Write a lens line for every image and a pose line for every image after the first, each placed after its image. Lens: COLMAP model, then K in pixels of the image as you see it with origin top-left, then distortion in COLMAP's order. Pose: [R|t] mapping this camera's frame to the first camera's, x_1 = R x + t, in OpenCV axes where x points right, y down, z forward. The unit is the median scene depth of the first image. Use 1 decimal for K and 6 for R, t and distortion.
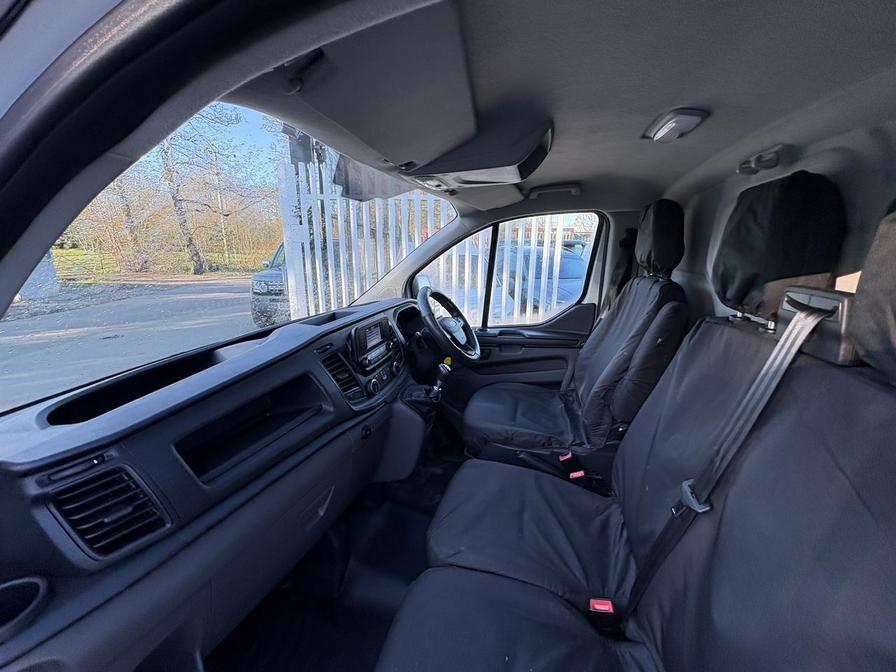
lens RADIAL K [[356.4, 0, 448.0], [0, 356.4, 336.0], [0, 0, 1]] dist [-0.000762, -0.000087]
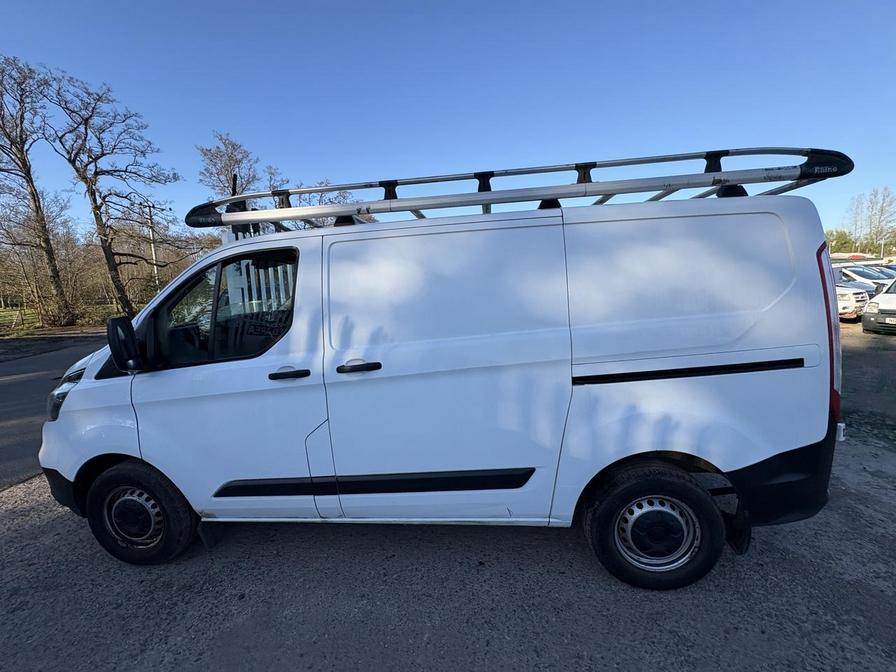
lens RADIAL K [[356.4, 0, 448.0], [0, 356.4, 336.0], [0, 0, 1]] dist [-0.000762, -0.000087]
pose [[0.989071, -0.057789, 0.135643, 0.506694], [0.072484, 0.991718, -0.106026, 0.351146], [-0.128392, 0.114699, 0.985068, -1.226939]]
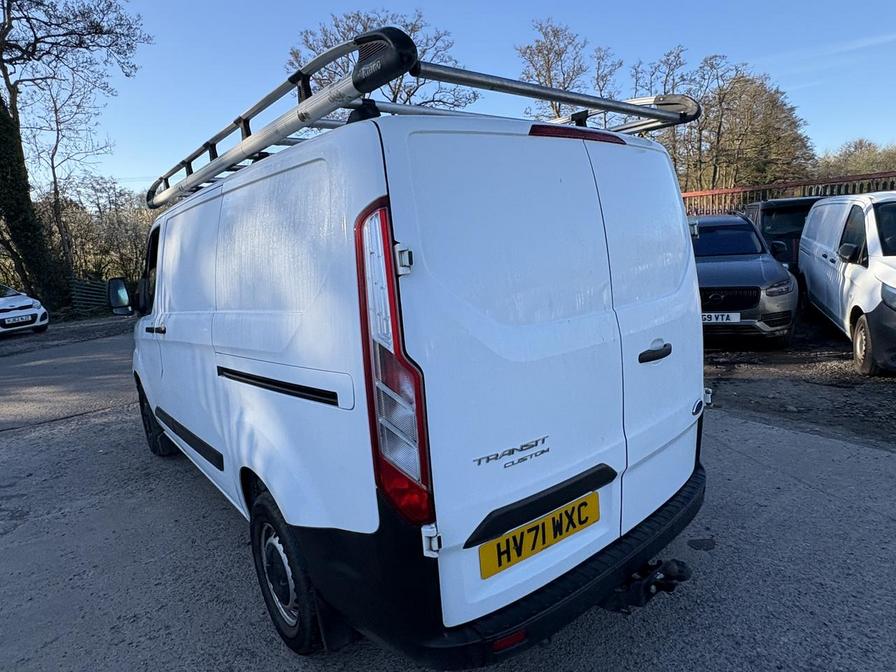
lens RADIAL K [[519.0, 0, 449.2], [0, 519.0, 329.6], [0, 0, 1]] dist [0.002592, -0.001581]
pose [[0.799336, 0.044630, -0.599225, 2.462129], [-0.071767, 0.997190, -0.021463, 0.268604], [0.596584, 0.060161, 0.800293, -0.964585]]
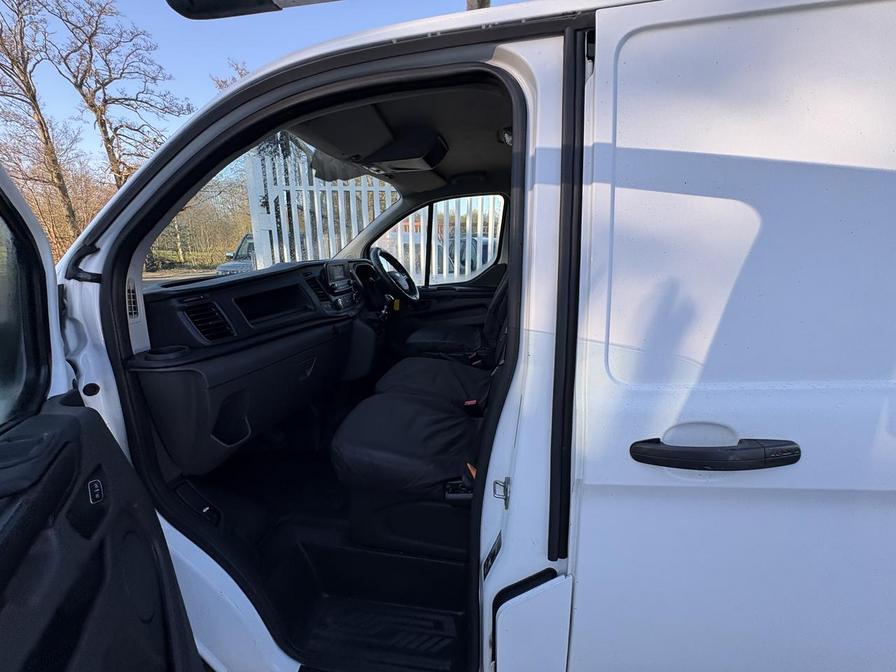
lens RADIAL K [[358.0, 0, 448.9], [0, 358.0, 336.7], [0, 0, 1]] dist [-0.001346, -0.000182]
pose [[0.995823, -0.024689, 0.087905, 0.076194], [0.024119, 0.999681, 0.007541, 0.184278], [-0.088064, -0.005389, 0.996100, -0.364363]]
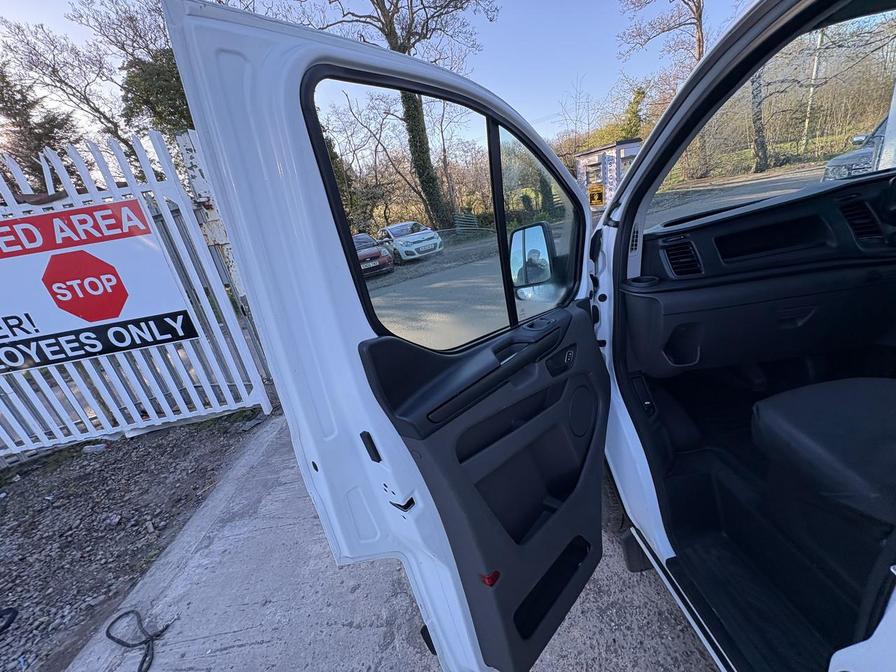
lens RADIAL K [[356.4, 0, 448.0], [0, 356.4, 336.0], [0, 0, 1]] dist [-0.000762, -0.000087]
pose [[0.280418, 0.272845, -0.920283, 0.295934], [-0.037538, 0.961134, 0.273518, 0.121704], [0.959144, -0.042154, 0.279762, -0.373636]]
